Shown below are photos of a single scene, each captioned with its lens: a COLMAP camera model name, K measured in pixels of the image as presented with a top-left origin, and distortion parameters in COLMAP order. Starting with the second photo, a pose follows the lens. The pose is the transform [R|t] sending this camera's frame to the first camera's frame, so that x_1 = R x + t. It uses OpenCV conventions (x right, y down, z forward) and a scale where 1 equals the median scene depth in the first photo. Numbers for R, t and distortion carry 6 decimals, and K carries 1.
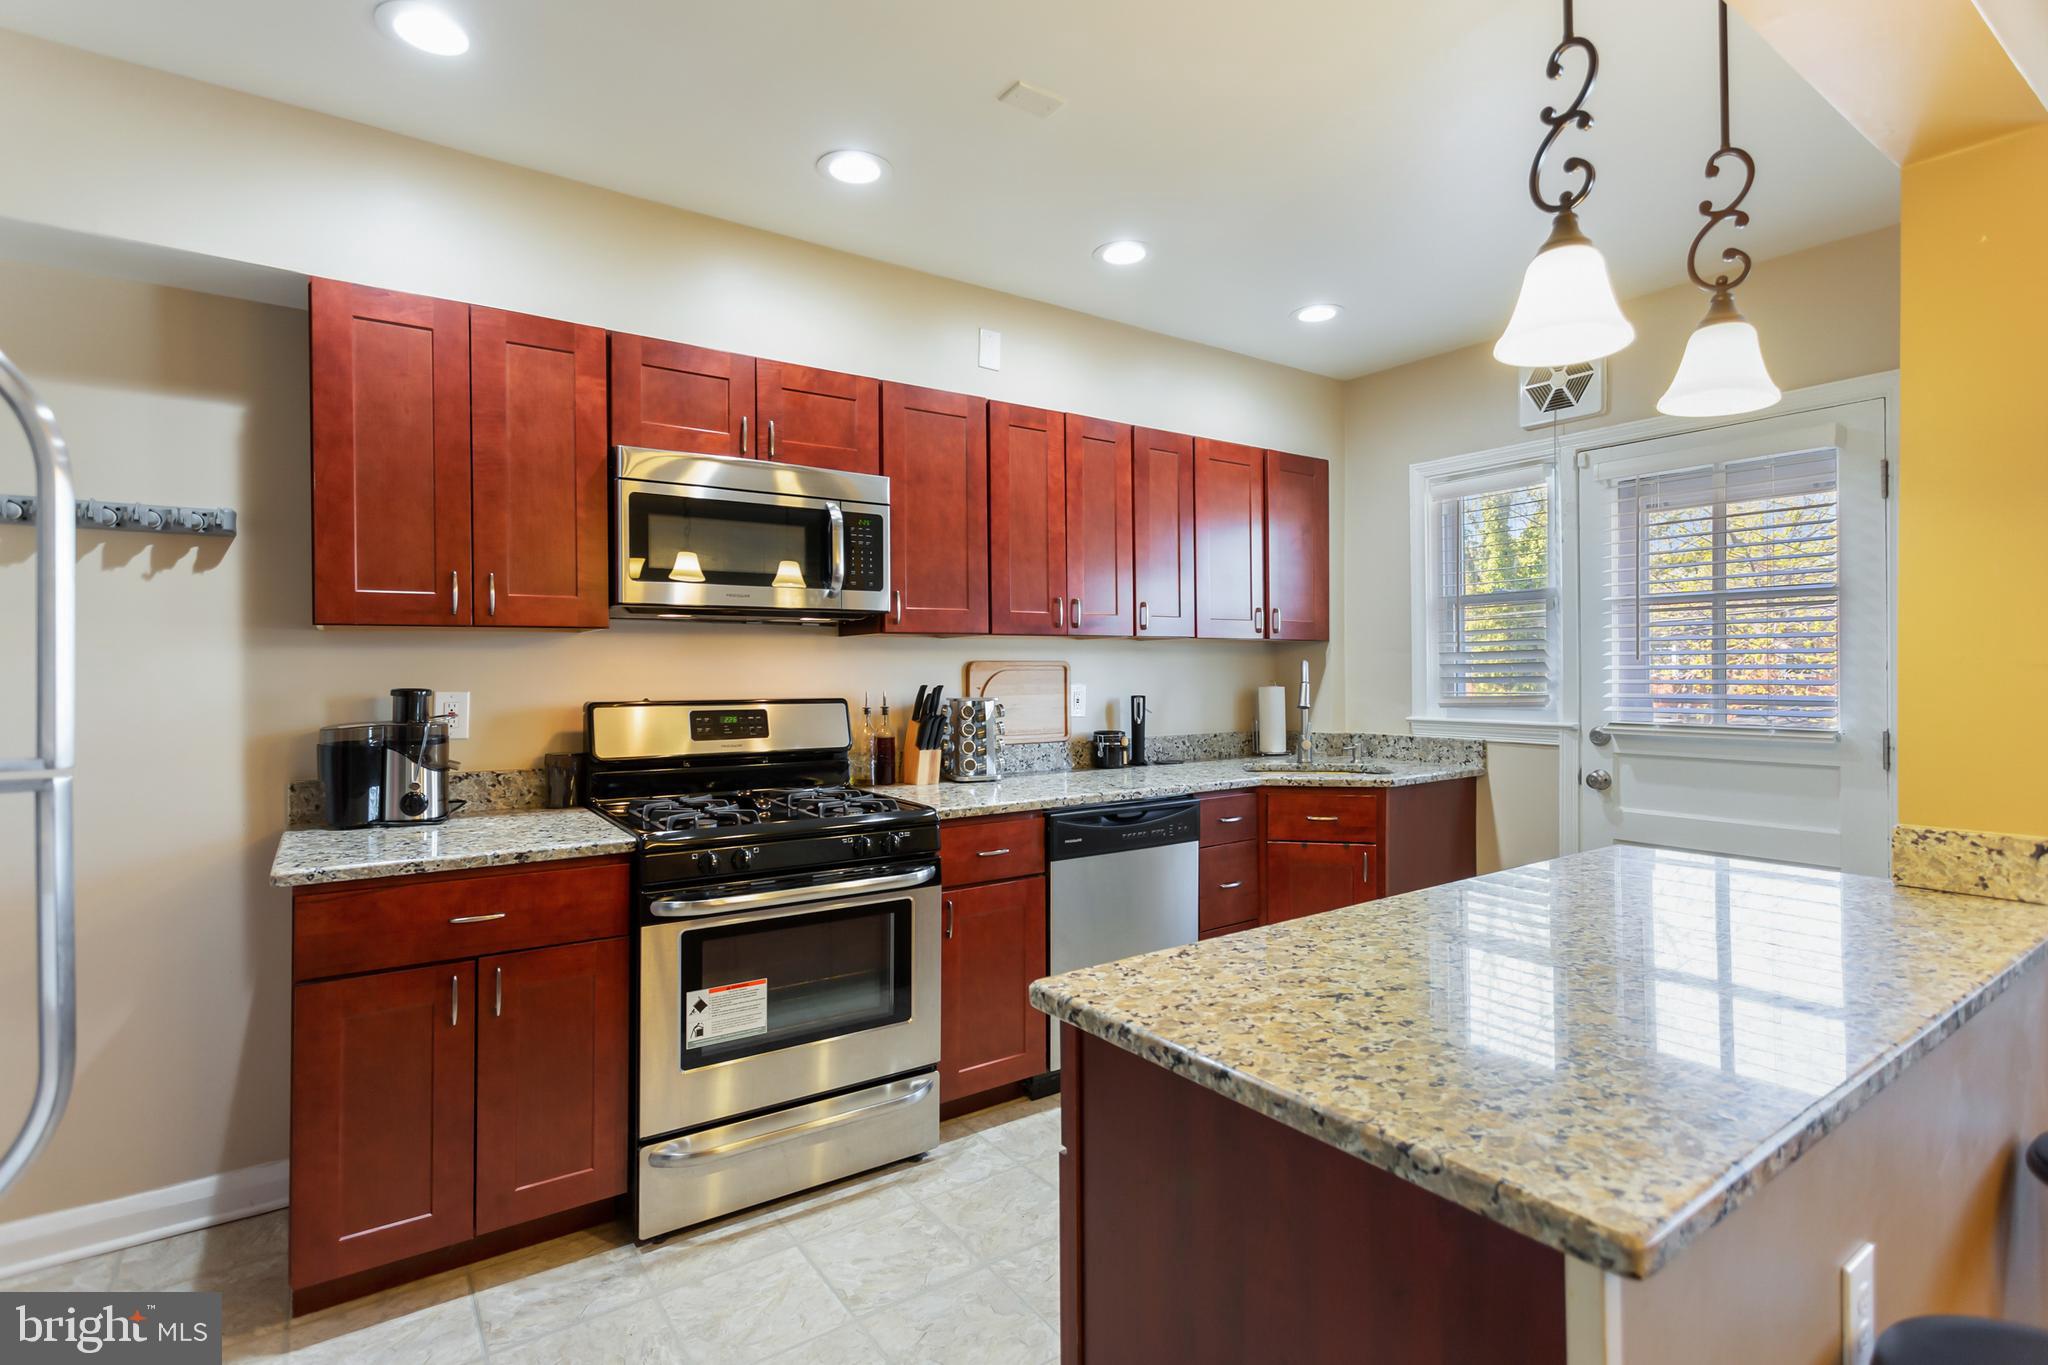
lens RADIAL K [[978.5, 0, 1020.0], [0, 978.5, 667.6], [0, 0, 1]] dist [0.004008, 0.001071]
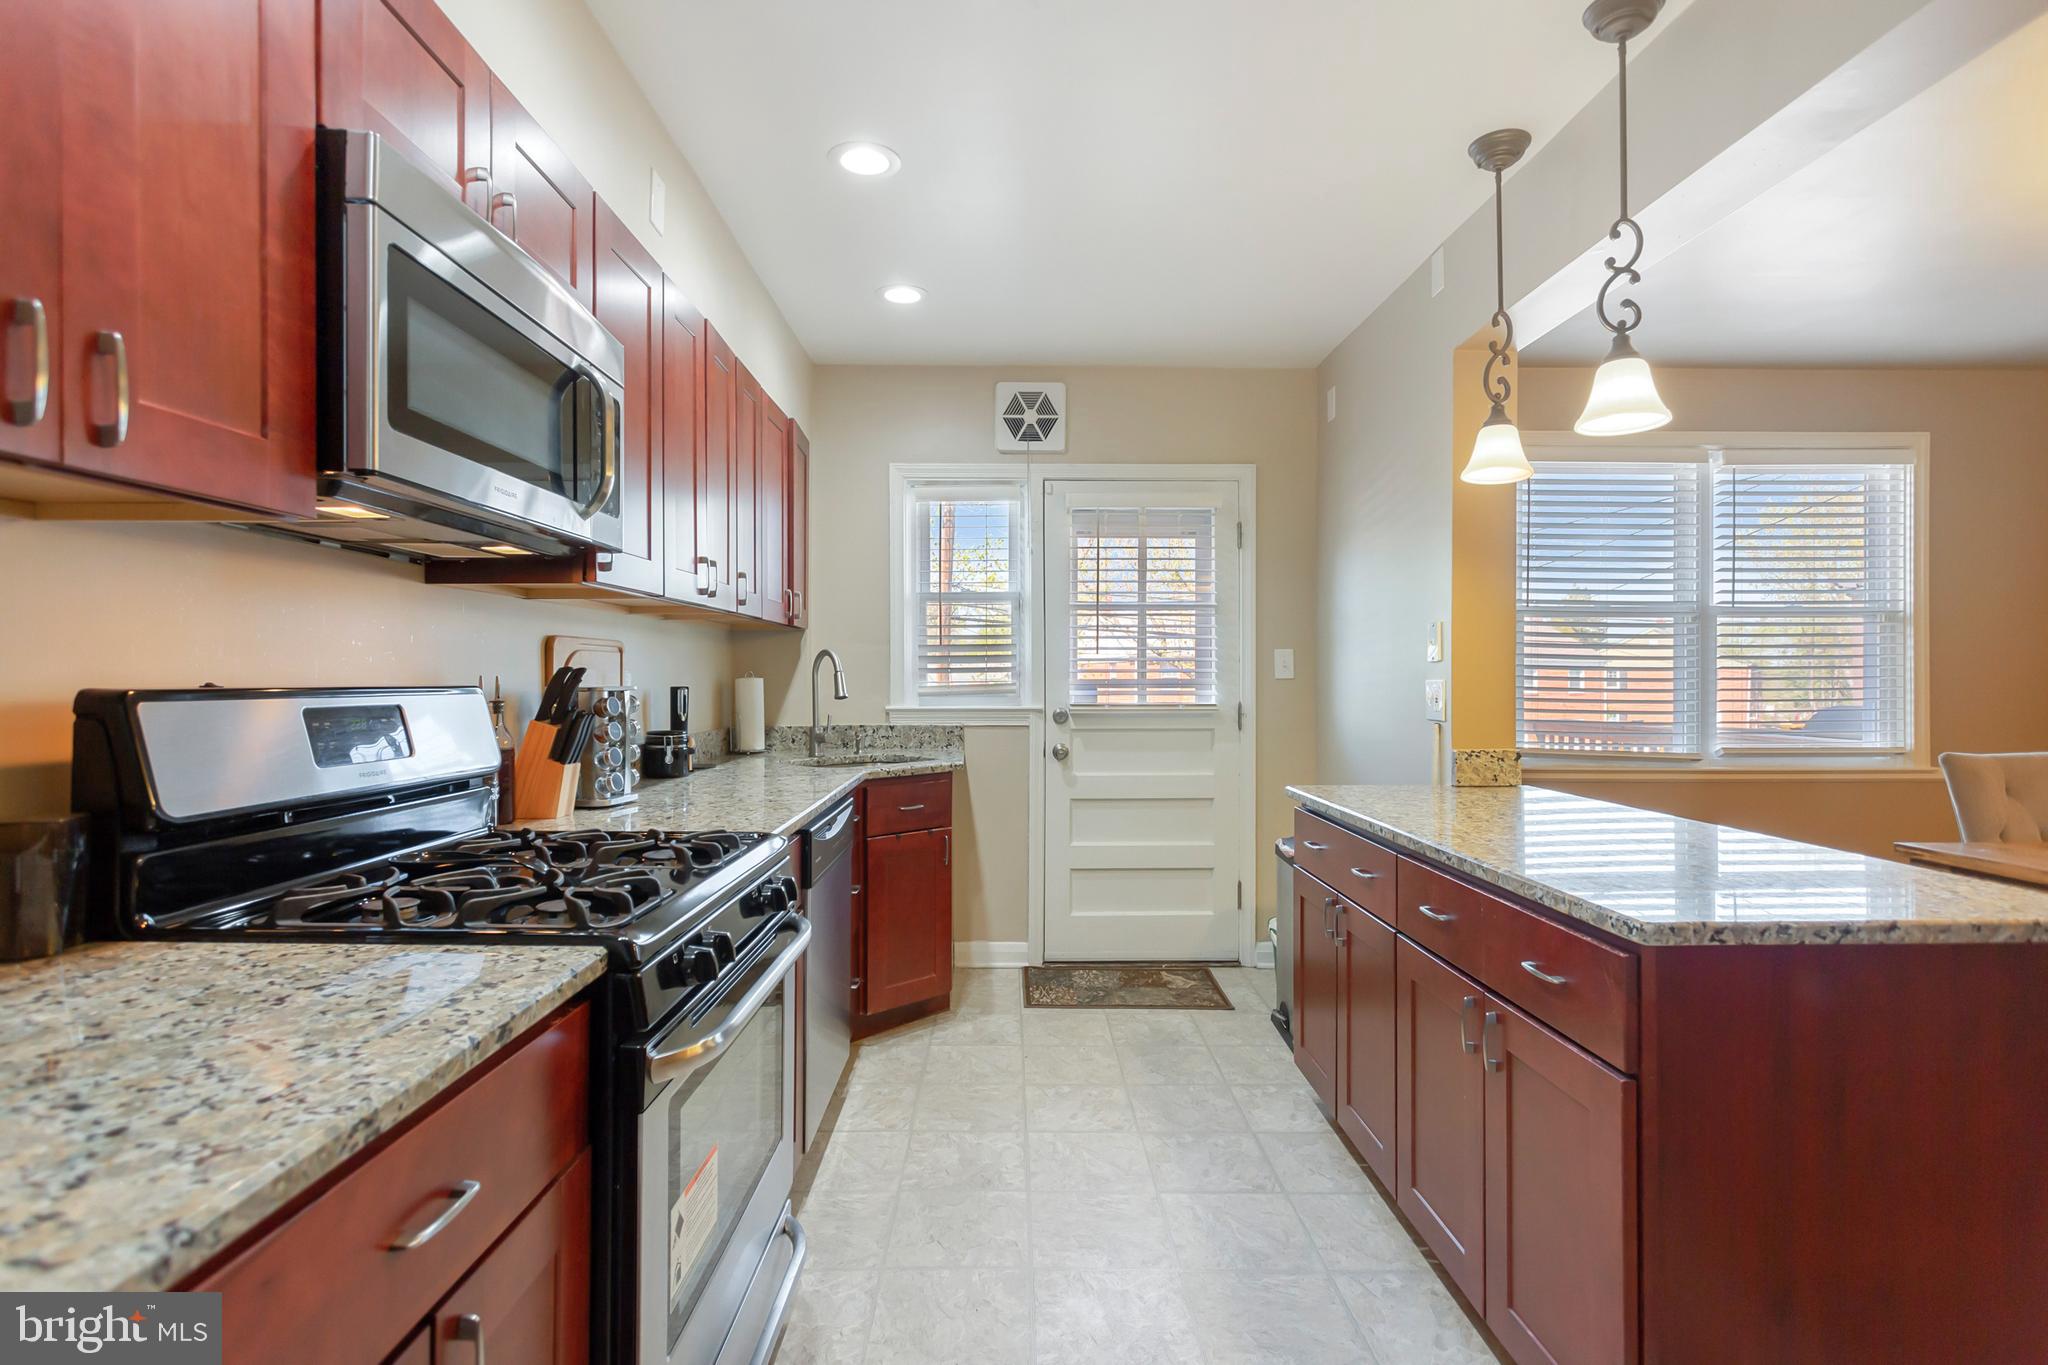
lens RADIAL K [[988.2, 0, 1014.5], [0, 988.2, 675.1], [0, 0, 1]] dist [0.002521, 0.000420]
pose [[0.561386, 0.005116, 0.827538, -0.534000], [-0.005100, 0.999983, -0.002722, 0.026287], [-0.827539, -0.002693, 0.561402, 0.412828]]
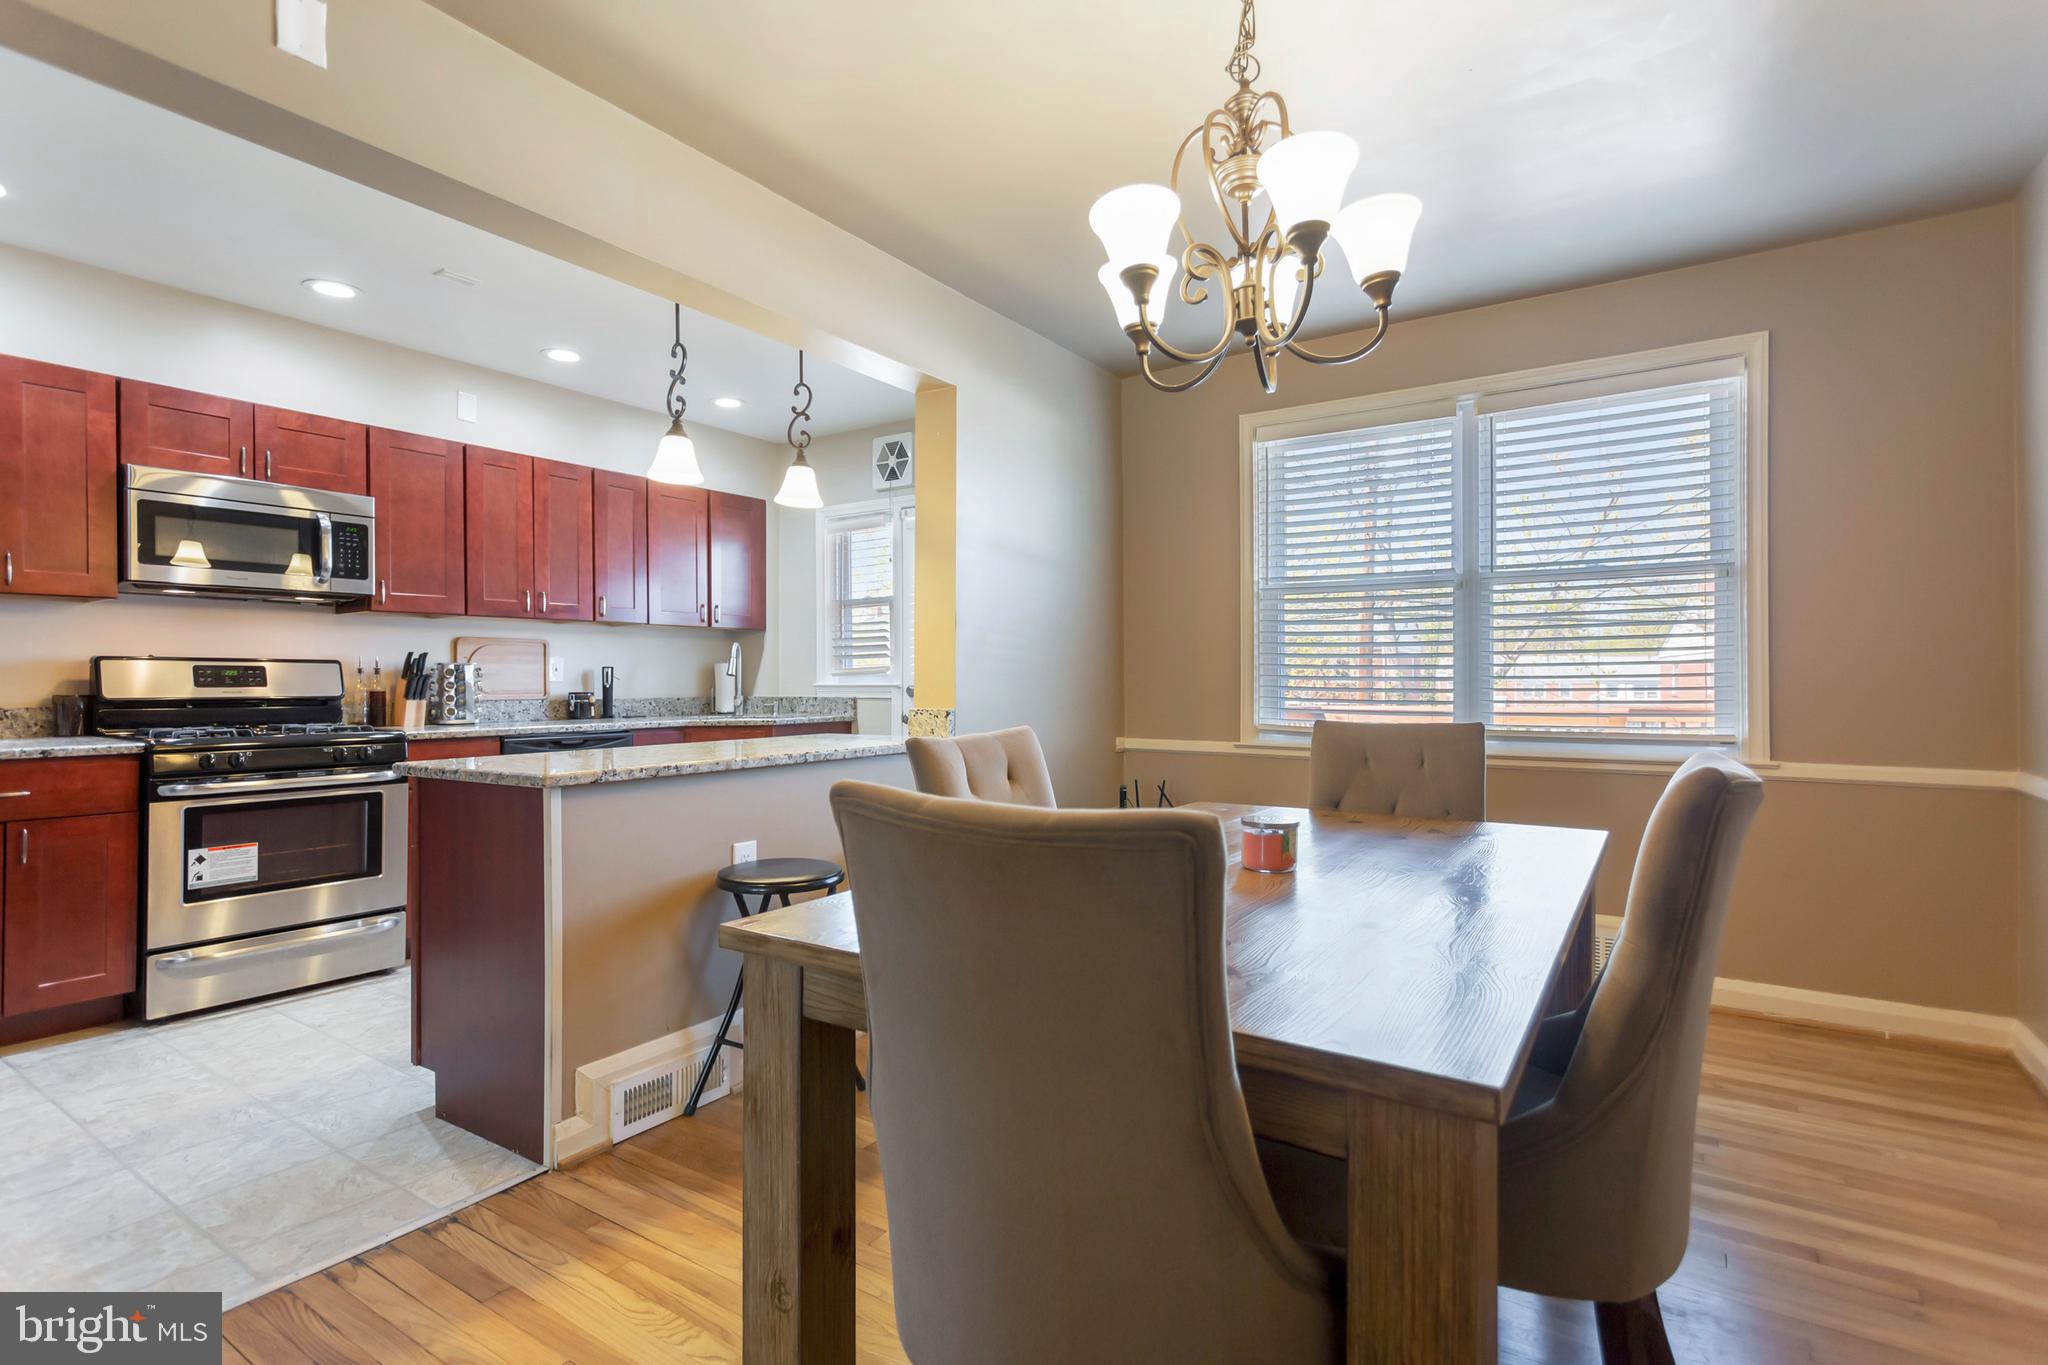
lens RADIAL K [[987.1, 0, 1018.8], [0, 987.1, 675.9], [0, 0, 1]] dist [0.009534, 0.000774]
pose [[0.933668, 0.003278, 0.358125, 0.214638], [-0.002583, 0.999994, -0.002418, 0.057448], [-0.358131, 0.001332, 0.933670, -0.626504]]
